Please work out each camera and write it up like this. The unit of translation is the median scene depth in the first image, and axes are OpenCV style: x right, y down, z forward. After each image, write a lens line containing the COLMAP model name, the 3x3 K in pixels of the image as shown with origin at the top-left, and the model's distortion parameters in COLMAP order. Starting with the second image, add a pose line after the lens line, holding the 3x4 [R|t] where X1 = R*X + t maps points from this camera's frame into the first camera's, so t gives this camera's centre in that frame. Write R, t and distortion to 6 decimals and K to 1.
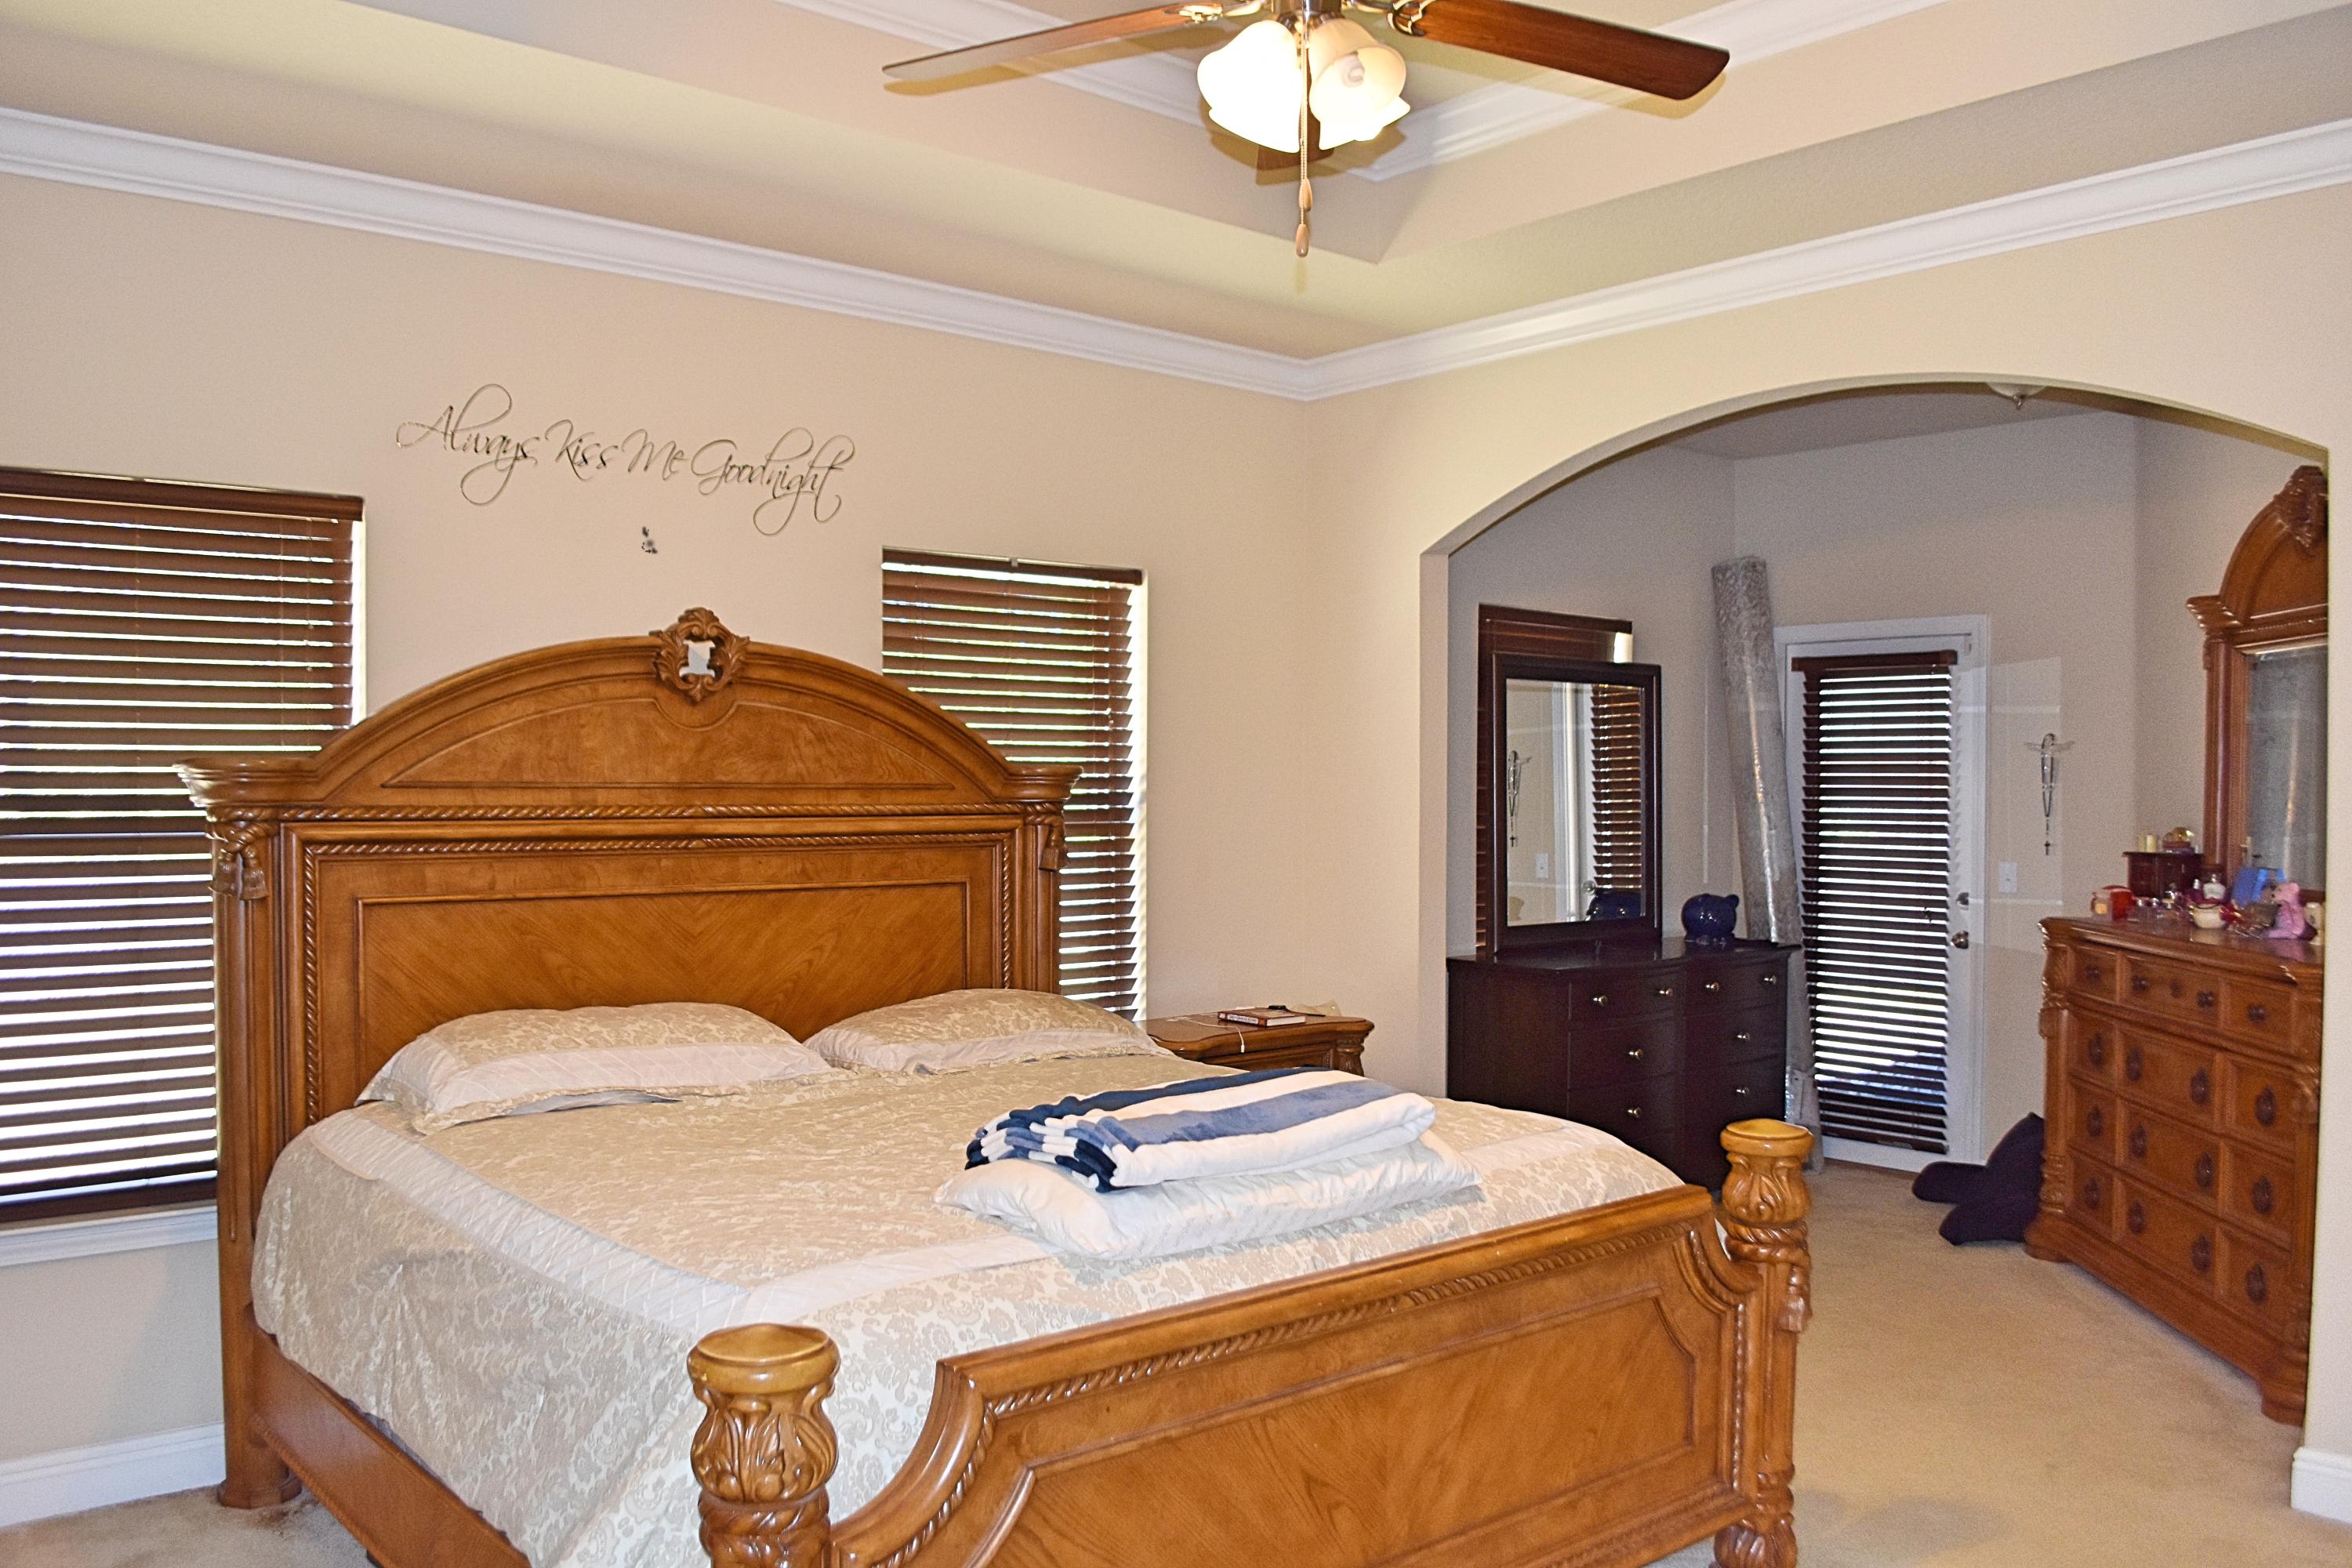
lens RADIAL K [[1873.4, 0, 1174.0], [0, 1873.4, 829.7], [0, 0, 1]] dist [-0.074763, 0.000093]
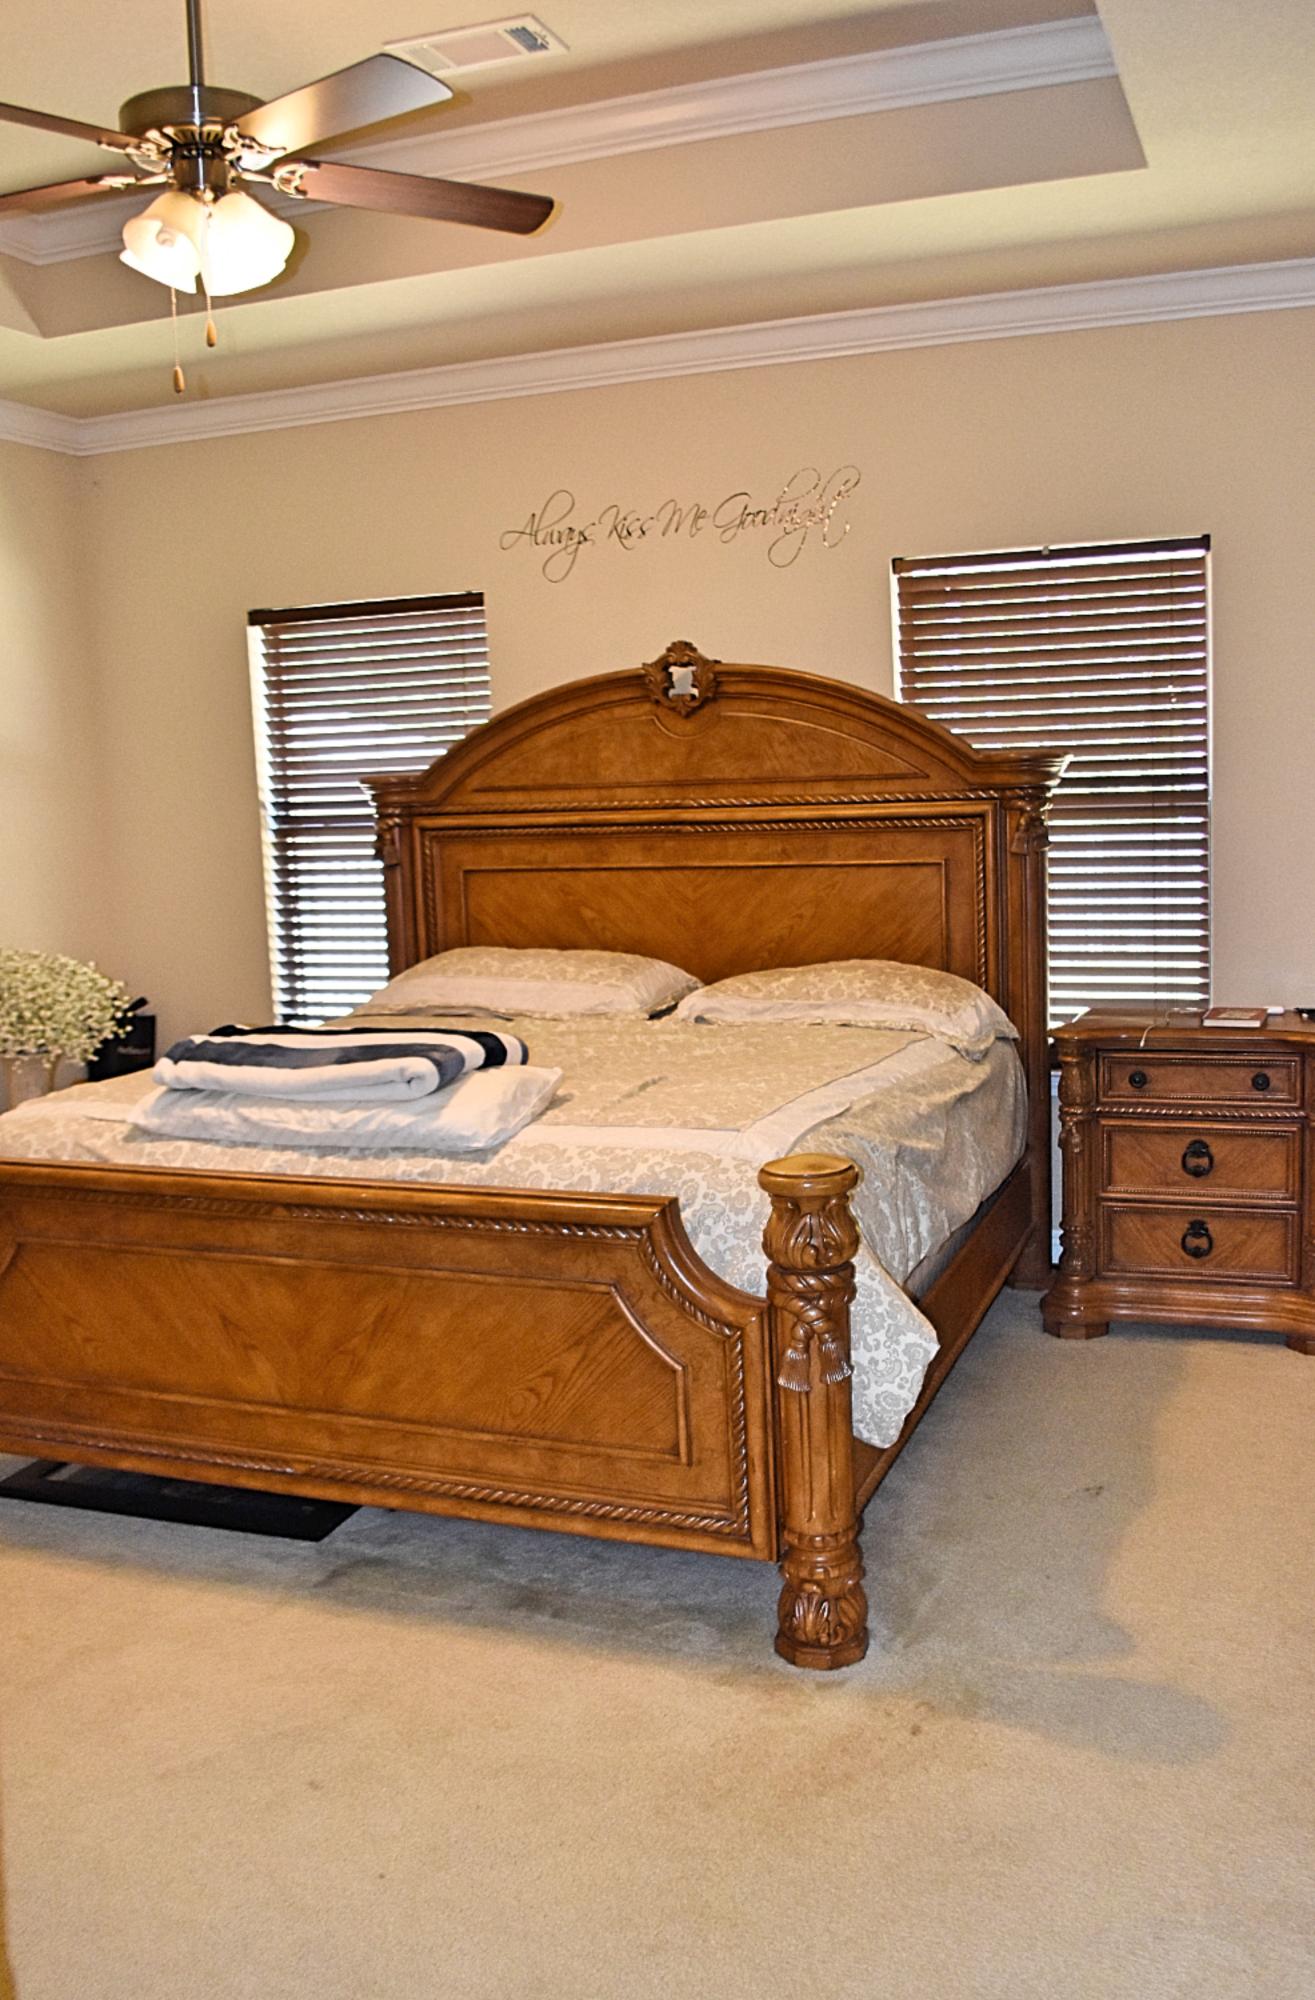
lens RADIAL K [[1741.5, 0, 658.2], [0, 1741.5, 1003.9], [0, 0, 1]] dist [-0.060404, 0.002138]
pose [[0.473940, 0.095093, -0.875408, 0.786320], [0.016688, 0.993003, 0.116901, -0.012936], [0.880399, -0.070013, 0.469037, 0.420190]]
